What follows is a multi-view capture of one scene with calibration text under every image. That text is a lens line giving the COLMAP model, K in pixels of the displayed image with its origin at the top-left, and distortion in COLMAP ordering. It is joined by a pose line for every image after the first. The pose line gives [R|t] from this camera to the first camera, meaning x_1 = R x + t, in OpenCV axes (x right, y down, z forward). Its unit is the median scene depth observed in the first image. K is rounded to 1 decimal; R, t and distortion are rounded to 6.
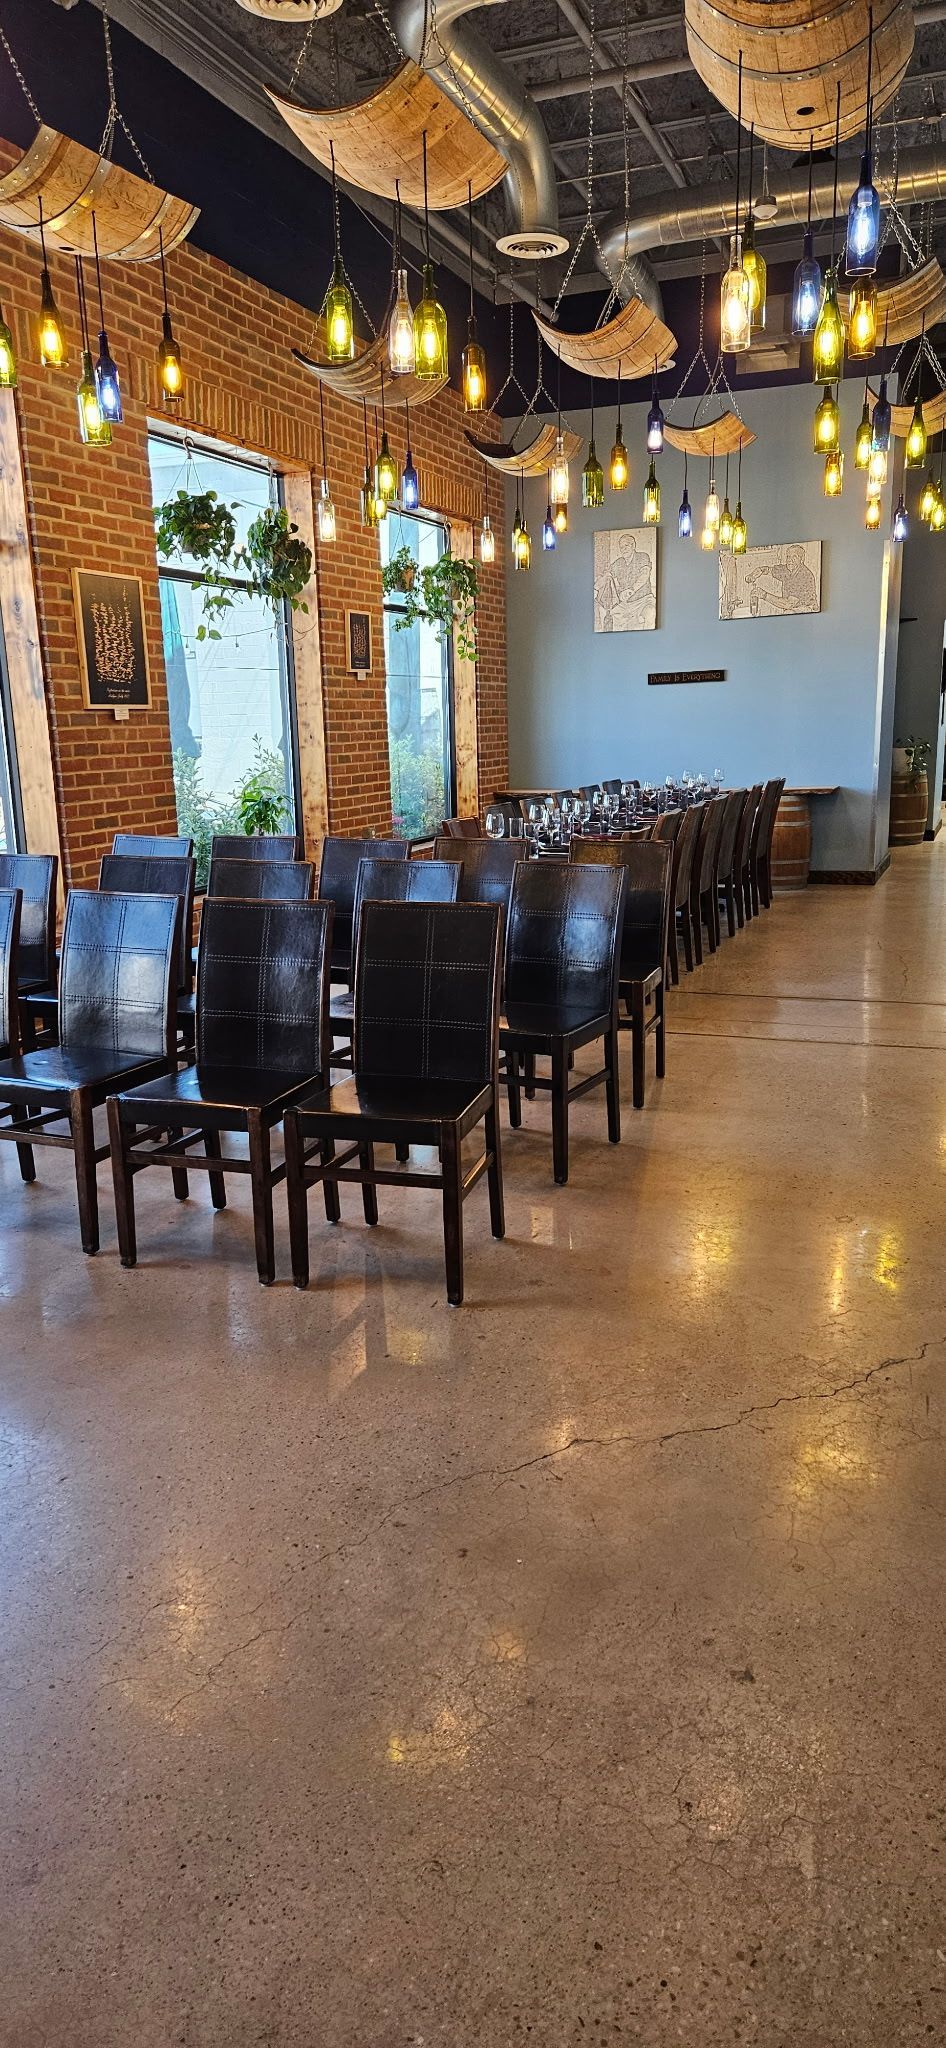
lens RADIAL K [[1306.2, 0, 484.8], [0, 1306.2, 1024.8], [0, 0, 1]] dist [0.056438, -0.047592]
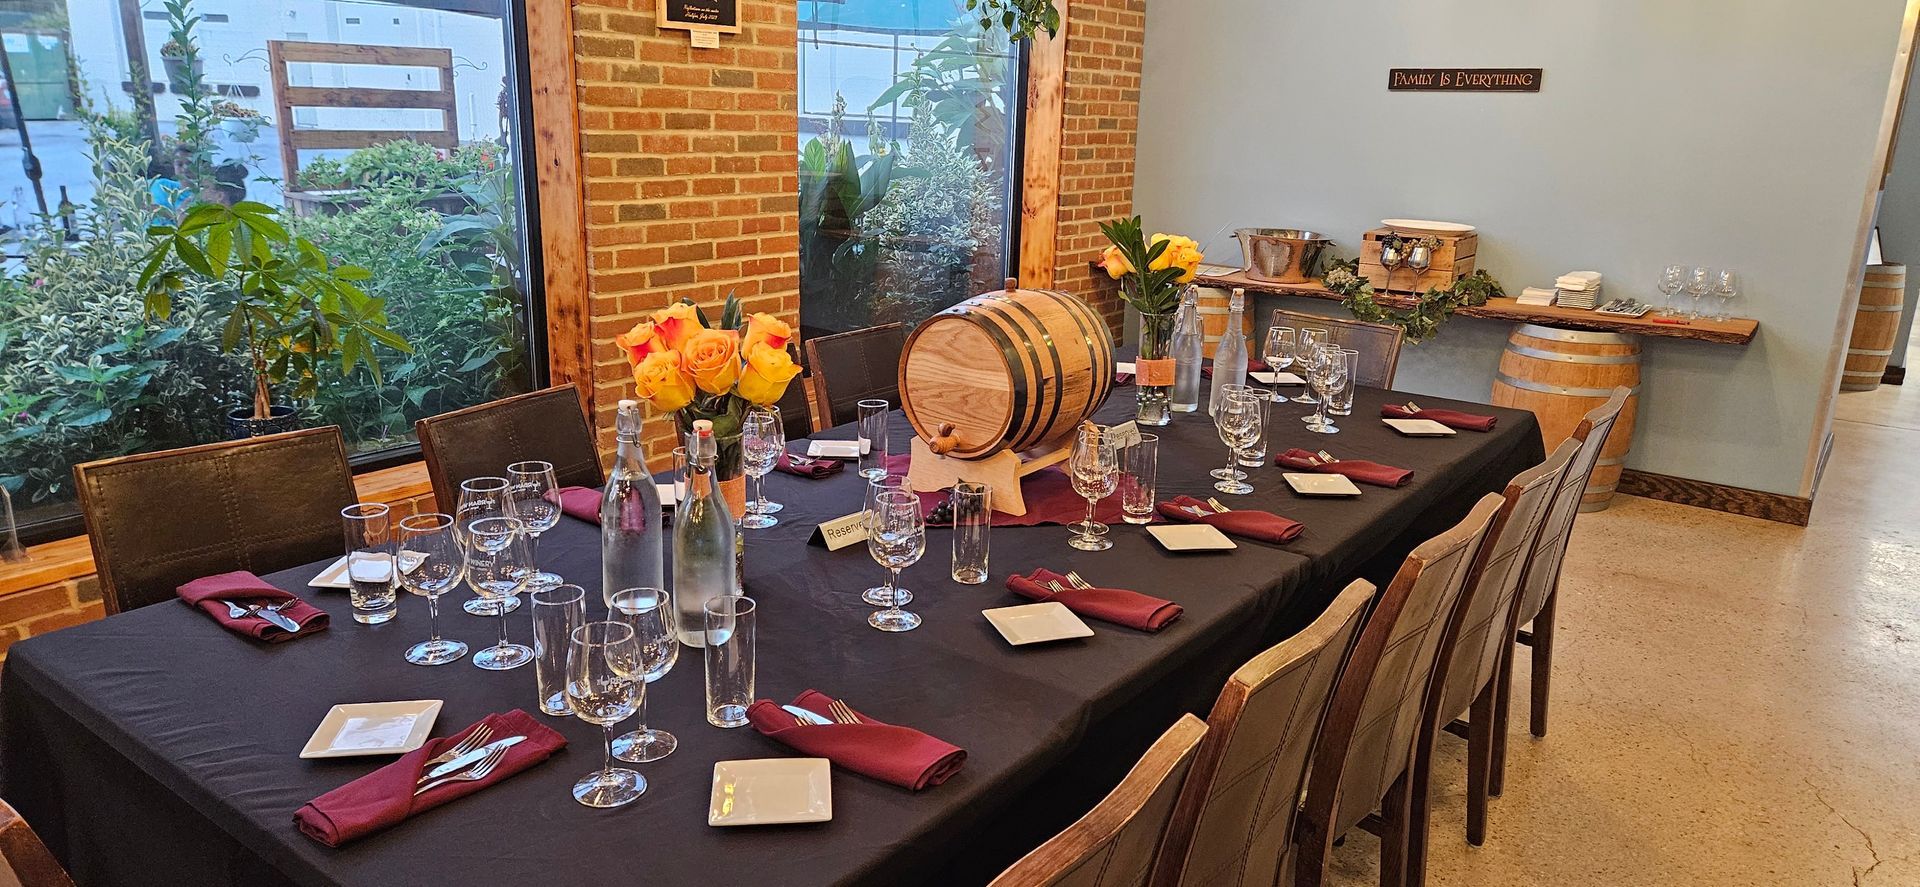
lens RADIAL K [[1224.6, 0, 997.2], [0, 1224.6, 444.8], [0, 0, 1]] dist [0.056438, -0.047592]
pose [[0.966306, 0.124146, -0.225477, 0.131855], [-0.114154, 0.991834, 0.056874, -0.162057], [0.230696, -0.029218, 0.972587, 0.601719]]
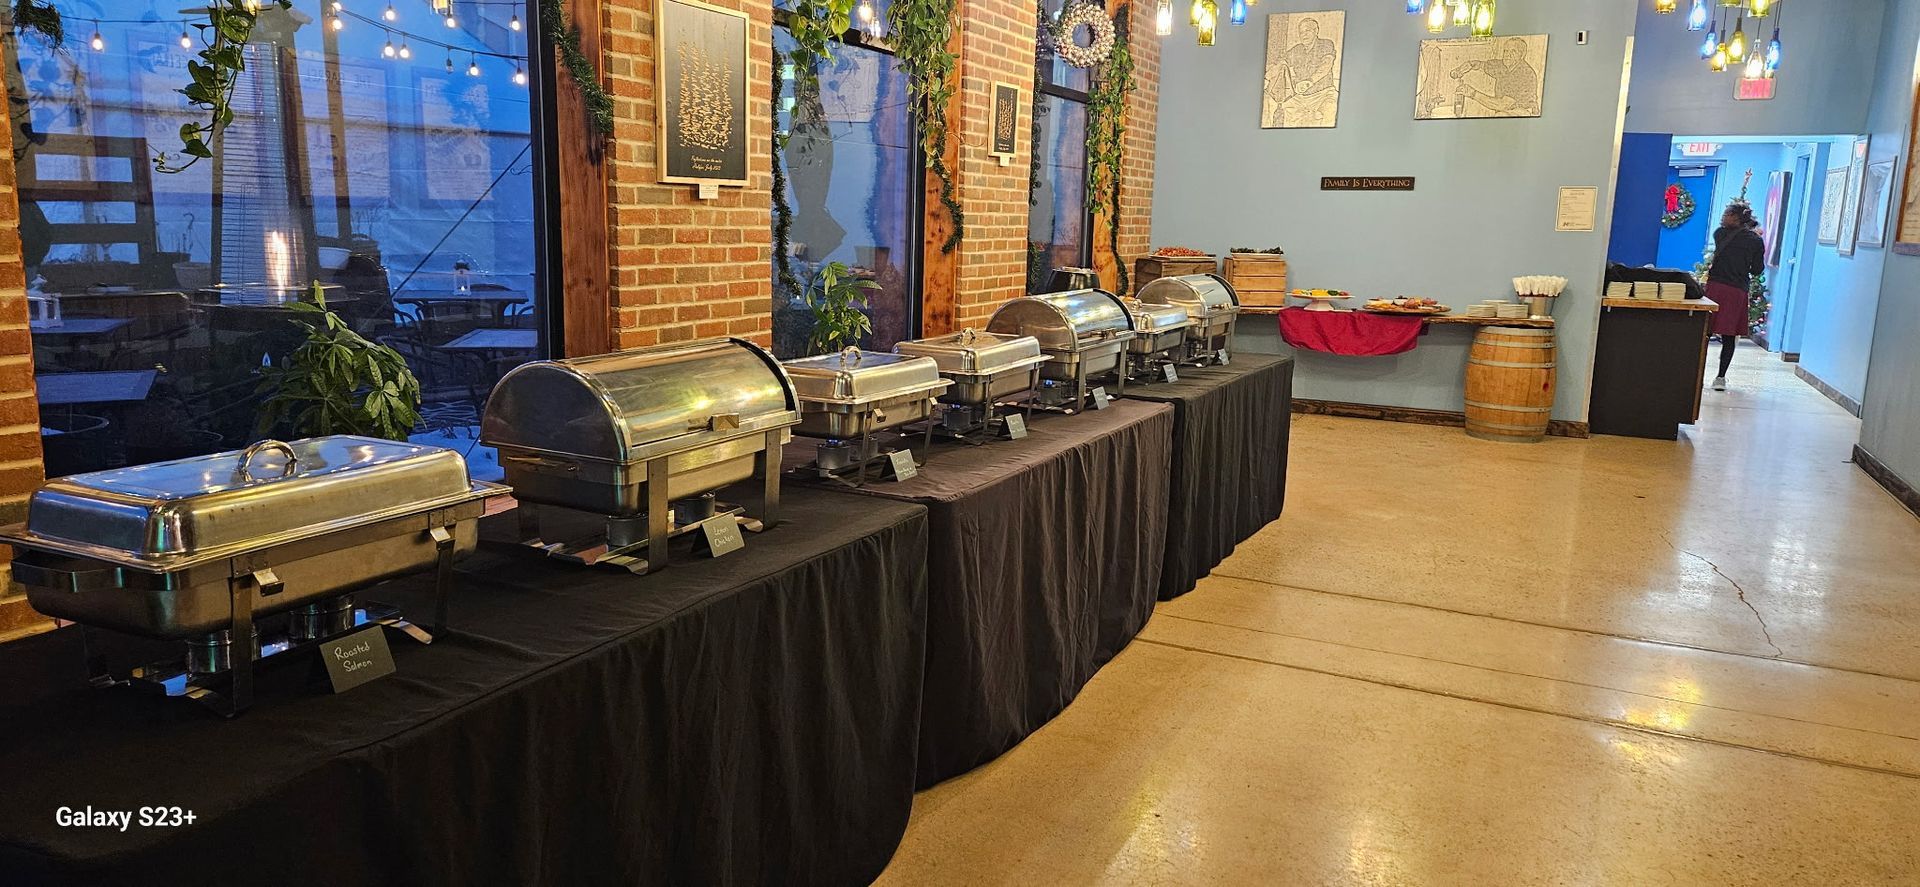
lens RADIAL K [[1224.6, 0, 997.2], [0, 1224.6, 444.8], [0, 0, 1]] dist [0.056438, -0.047592]
pose [[0.996983, 0.064647, -0.042950, -0.054485], [-0.066344, 0.997021, -0.039343, -0.056630], [0.040279, 0.042073, 0.998302, 0.234206]]
